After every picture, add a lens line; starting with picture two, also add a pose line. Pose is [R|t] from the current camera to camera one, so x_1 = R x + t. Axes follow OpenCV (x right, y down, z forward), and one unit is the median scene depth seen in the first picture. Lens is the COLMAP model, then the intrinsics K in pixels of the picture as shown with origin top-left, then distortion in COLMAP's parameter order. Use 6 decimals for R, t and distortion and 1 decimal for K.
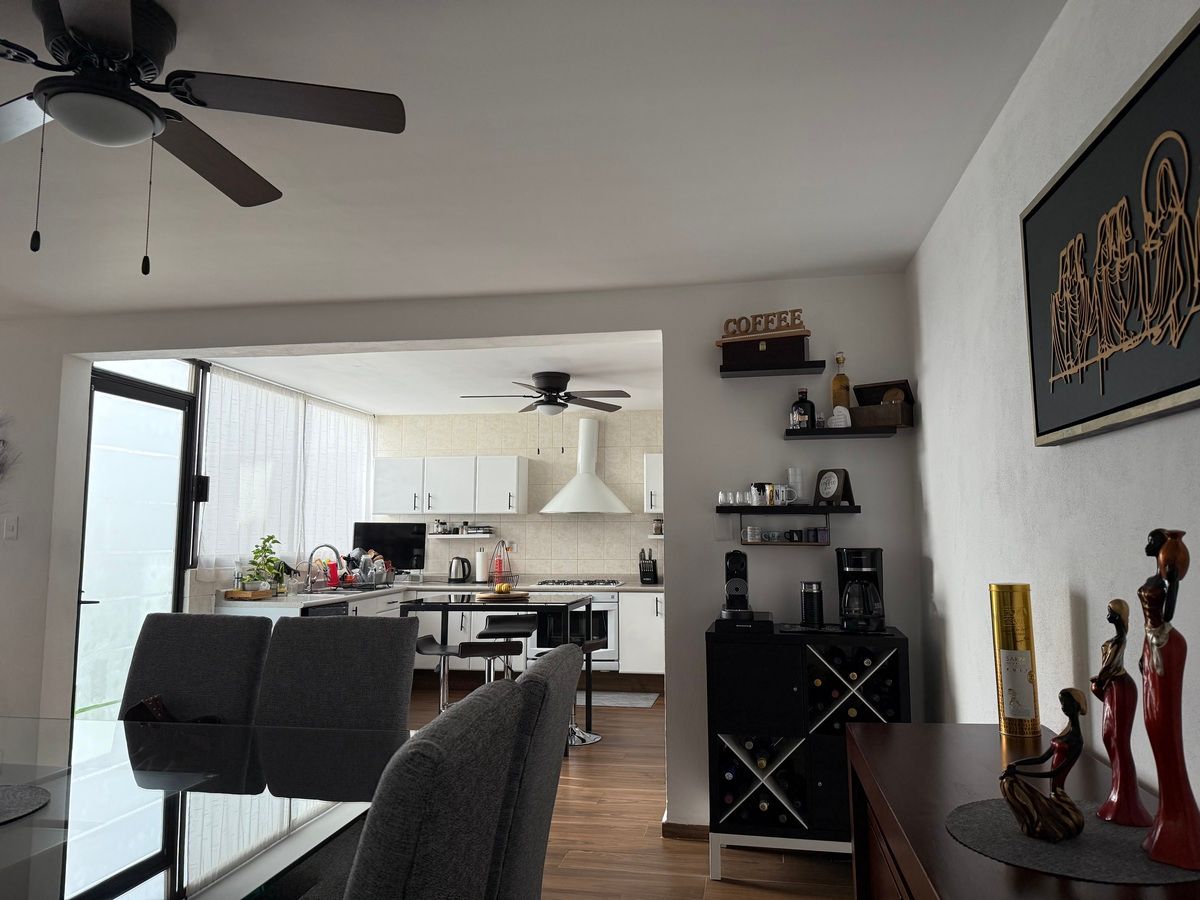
lens RADIAL K [[826.5, 0, 610.1], [0, 826.5, 444.9], [0, 0, 1]] dist [0.001531, -0.005973]
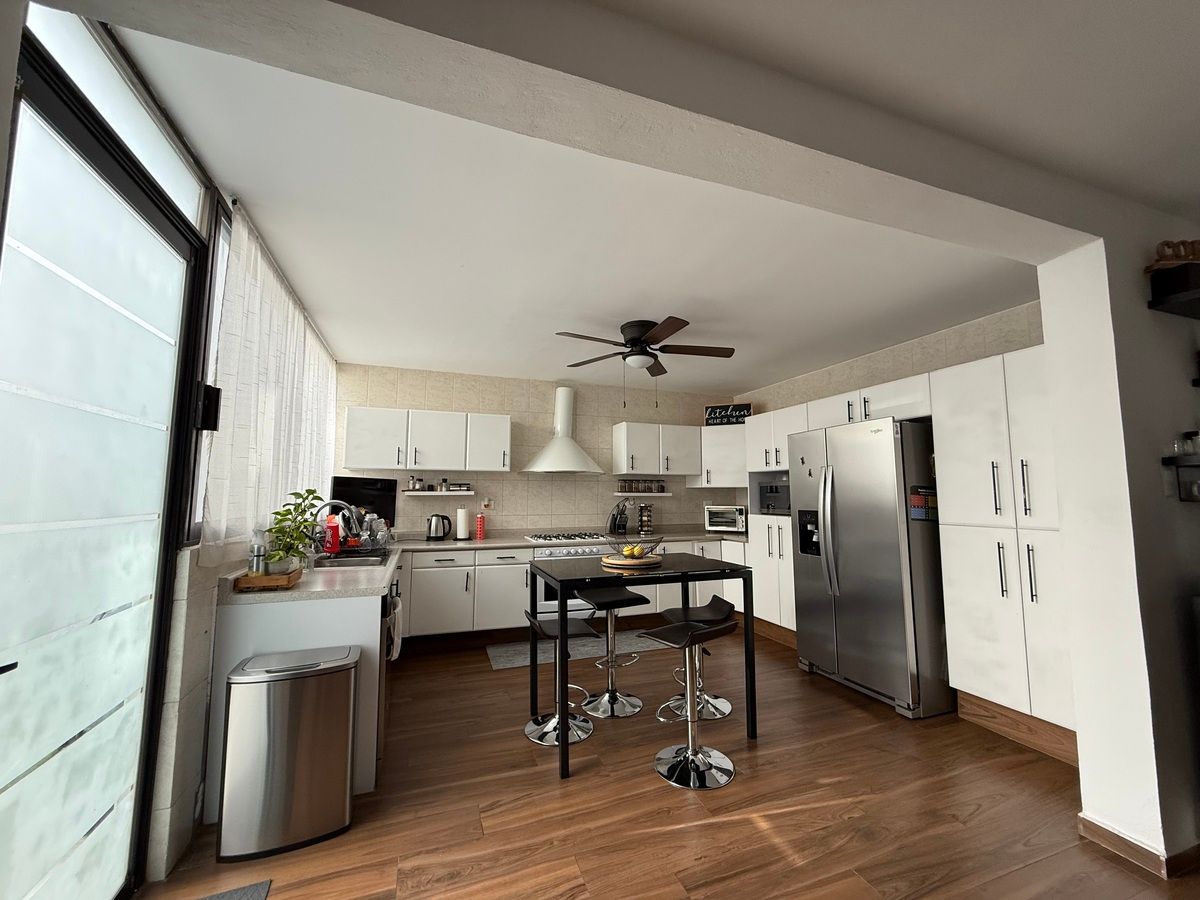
lens RADIAL K [[481.9, 0, 596.5], [0, 481.9, 453.4], [0, 0, 1]] dist [-0.002065, 0.001495]
pose [[0.874085, 0.044861, 0.483698, -0.304258], [-0.055608, 0.998421, 0.007890, 0.048900], [-0.482581, -0.033794, 0.875199, 0.416077]]
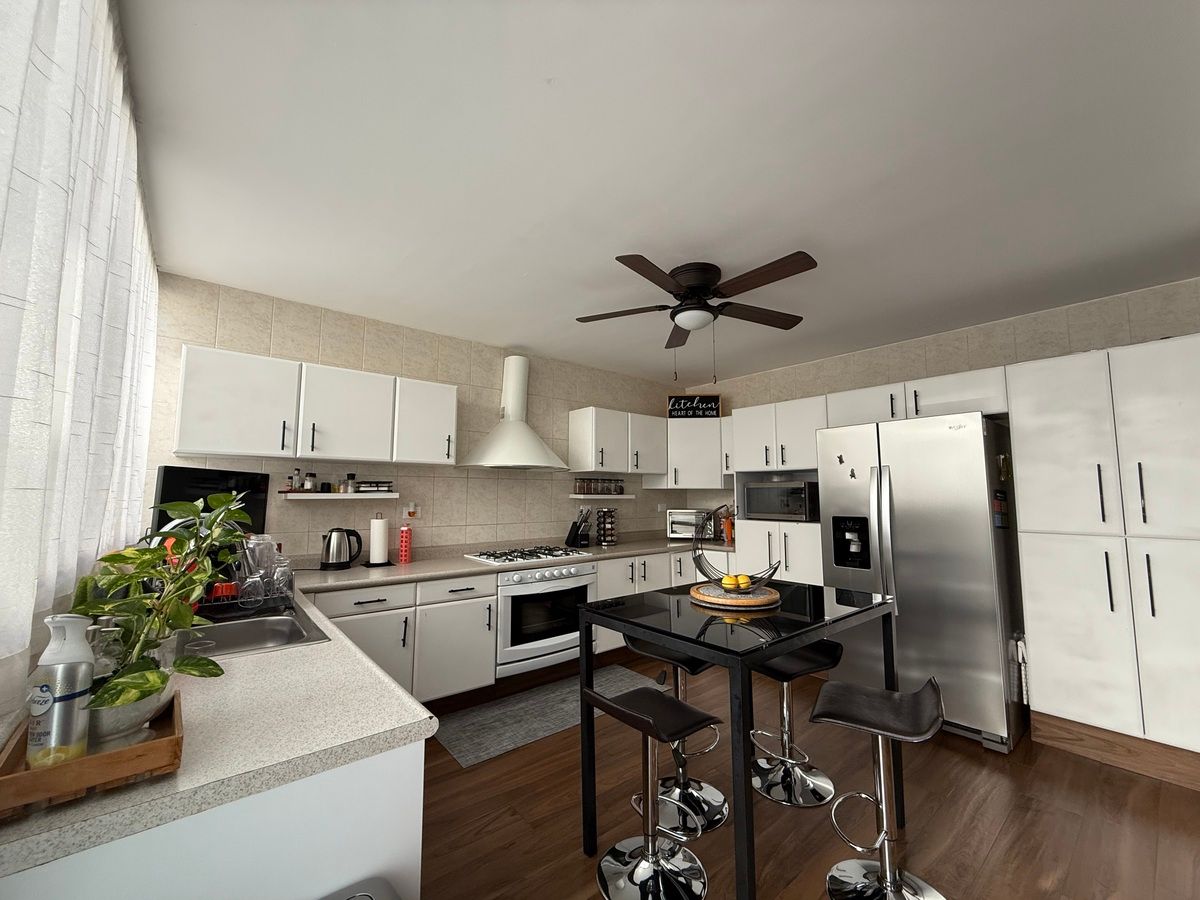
lens RADIAL K [[481.9, 0, 599.8], [0, 481.9, 452.6], [0, 0, 1]] dist [-0.002065, 0.001495]
pose [[0.653773, 0.069141, 0.753525, -0.343693], [-0.085511, 0.996188, -0.017216, 0.067475], [-0.751843, -0.053179, 0.657194, 0.615659]]
